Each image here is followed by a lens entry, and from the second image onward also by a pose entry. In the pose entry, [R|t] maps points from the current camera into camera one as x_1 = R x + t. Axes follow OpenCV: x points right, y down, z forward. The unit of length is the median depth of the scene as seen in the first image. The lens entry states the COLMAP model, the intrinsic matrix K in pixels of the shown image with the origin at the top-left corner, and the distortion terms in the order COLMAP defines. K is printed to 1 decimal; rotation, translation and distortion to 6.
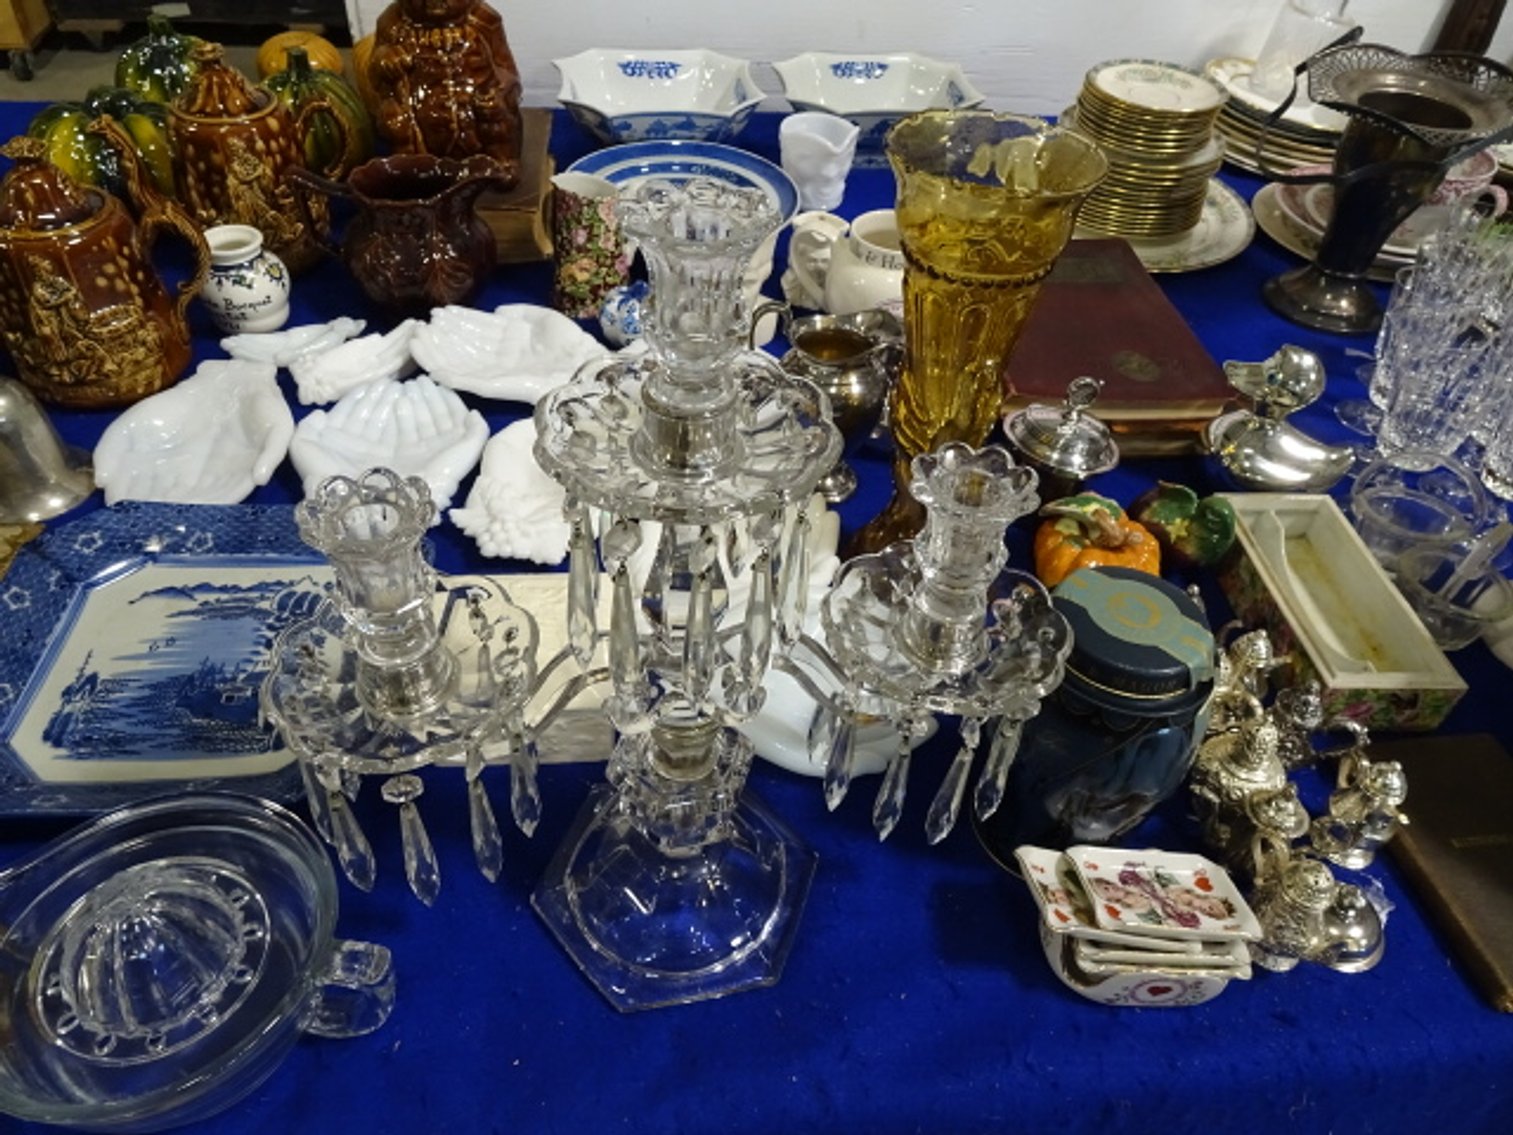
lens RADIAL K [[1071.7, 0, 761.7], [0, 1071.7, 568.7], [0, 0, 1]] dist [0.009953, -0.003514]
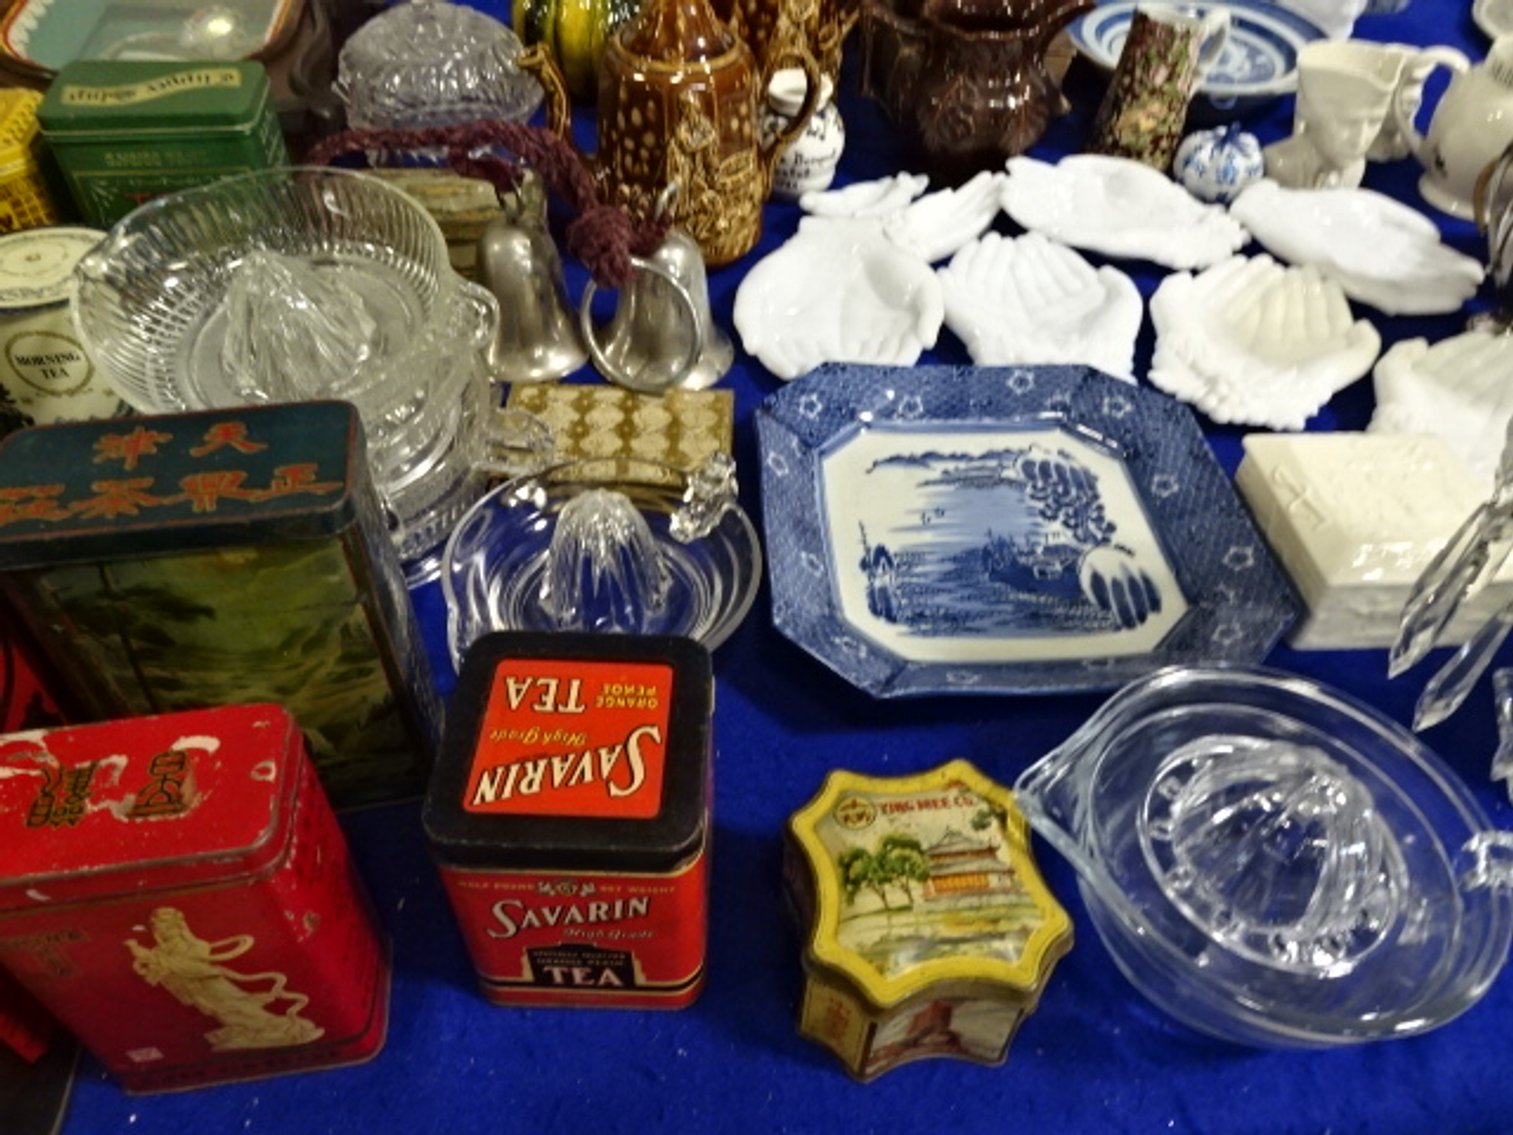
lens RADIAL K [[1071.7, 0, 761.7], [0, 1071.7, 568.7], [0, 0, 1]] dist [0.009953, -0.003514]
pose [[0.998539, -0.000774, -0.054037, -0.590557], [0.004246, 0.997931, 0.064149, 0.051619], [0.053875, -0.064285, 0.996476, 0.088495]]
